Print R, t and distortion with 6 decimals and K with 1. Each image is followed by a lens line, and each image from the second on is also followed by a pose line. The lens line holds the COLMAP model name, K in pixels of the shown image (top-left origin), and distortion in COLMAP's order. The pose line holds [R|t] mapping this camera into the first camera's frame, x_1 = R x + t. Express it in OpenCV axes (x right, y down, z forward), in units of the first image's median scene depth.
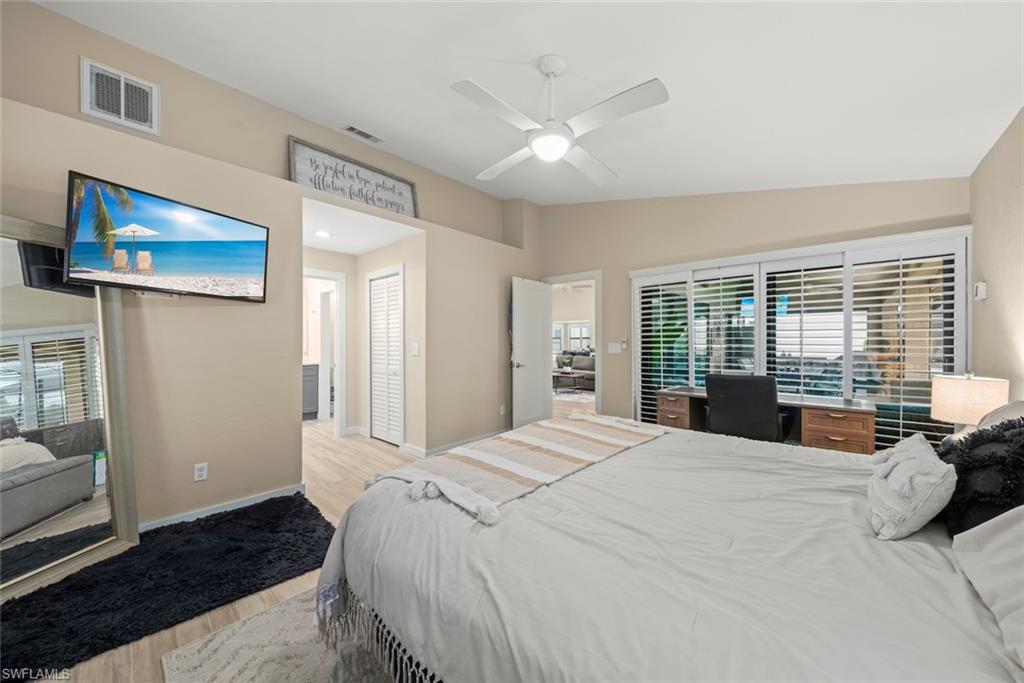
lens RADIAL K [[372.1, 0, 513.7], [0, 372.1, 346.2], [0, 0, 1]] dist [0.001871, 0.000065]
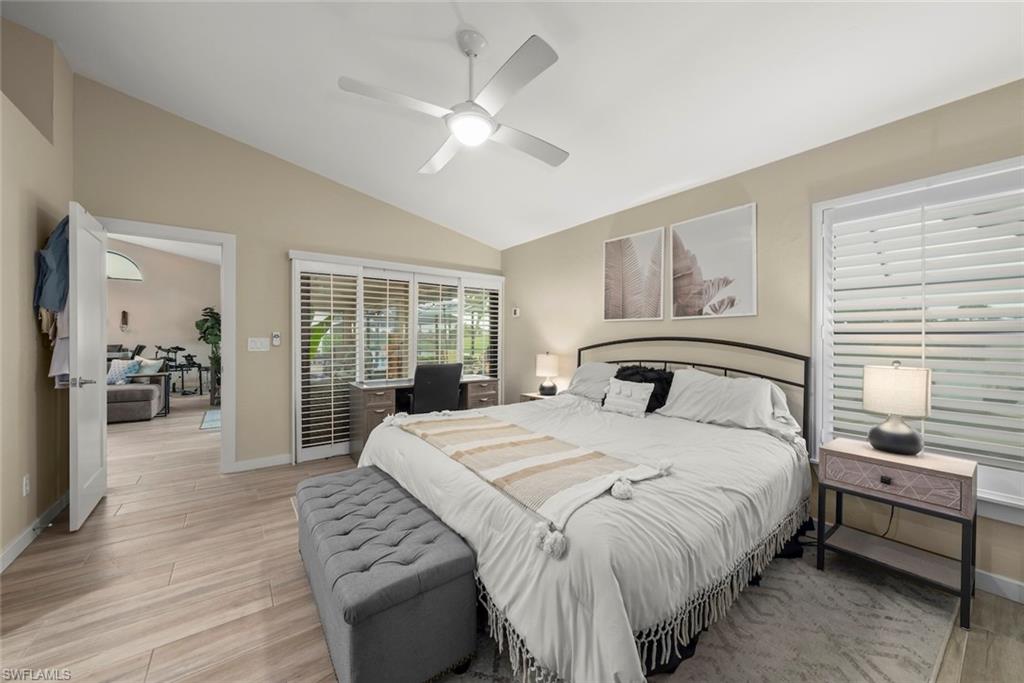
lens RADIAL K [[379.2, 0, 519.8], [0, 379.2, 338.8], [0, 0, 1]] dist [-0.000668, -0.000007]
pose [[0.172006, -0.000302, 0.985096, -0.628231], [0.008192, 0.999966, -0.001124, -0.002163], [-0.985062, 0.008264, 0.172002, 0.542432]]
